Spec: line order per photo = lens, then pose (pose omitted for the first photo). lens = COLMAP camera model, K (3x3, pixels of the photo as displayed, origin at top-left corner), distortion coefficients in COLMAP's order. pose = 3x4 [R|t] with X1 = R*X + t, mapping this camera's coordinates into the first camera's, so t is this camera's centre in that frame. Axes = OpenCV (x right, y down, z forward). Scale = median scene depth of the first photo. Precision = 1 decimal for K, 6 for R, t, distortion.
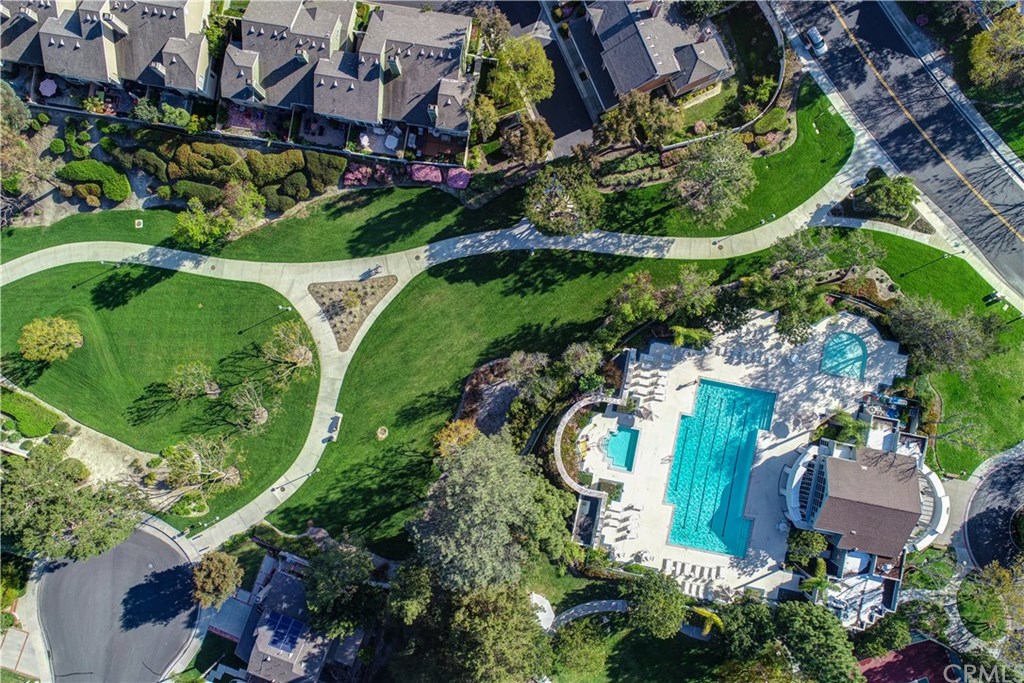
lens RADIAL K [[685.2, 0, 513.9], [0, 685.2, 345.3], [0, 0, 1]] dist [-0.002457, 0.000575]
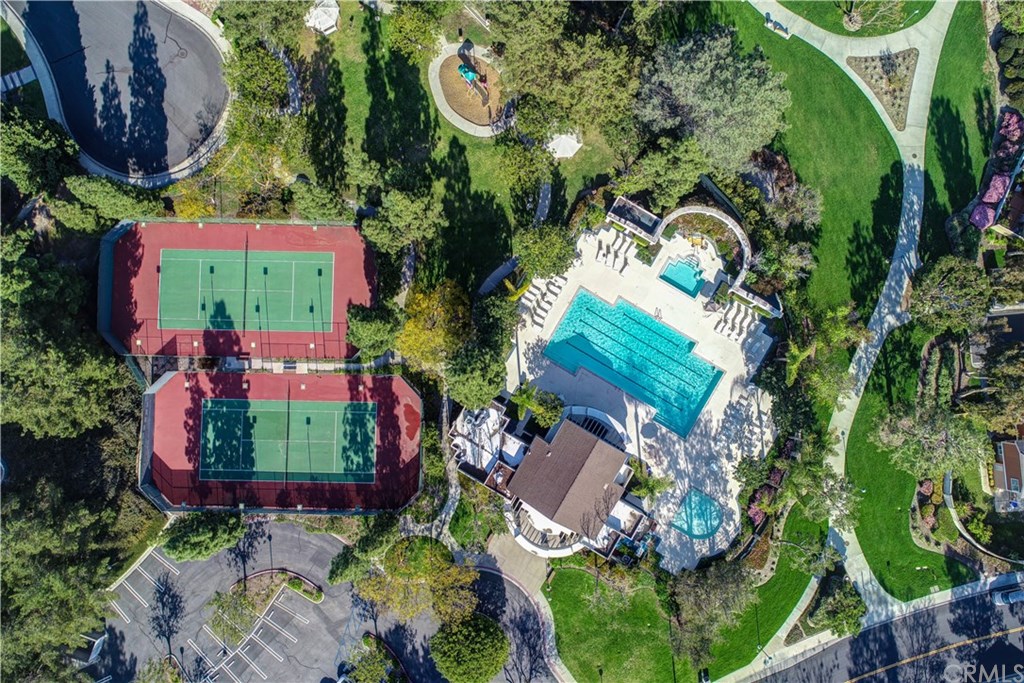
lens RADIAL K [[685.2, 0, 513.9], [0, 685.2, 345.3], [0, 0, 1]] dist [-0.002457, 0.000575]
pose [[-0.332931, 0.942649, -0.023867, 0.360801], [-0.942786, -0.332292, 0.027145, 0.325265], [0.017657, 0.031538, 0.999347, -0.013803]]
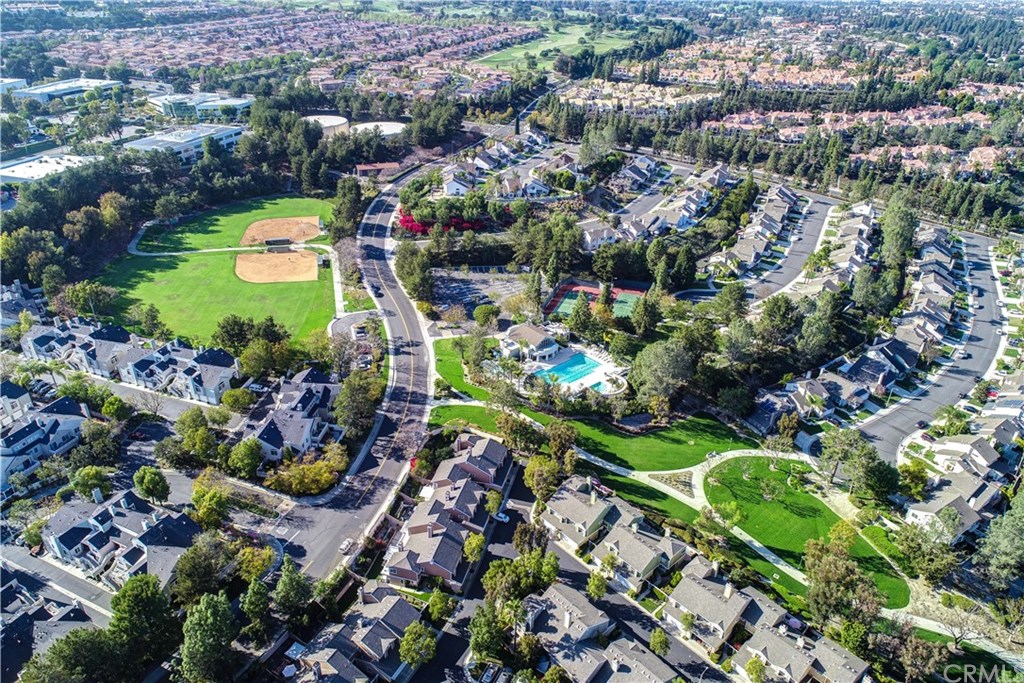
lens RADIAL K [[685.2, 0, 513.9], [0, 685.2, 345.3], [0, 0, 1]] dist [-0.002457, 0.000575]
pose [[-0.786907, -0.309893, 0.533613, -0.818897], [0.616417, -0.354946, 0.702883, -1.619366], [-0.028414, 0.882032, 0.470332, -0.218209]]
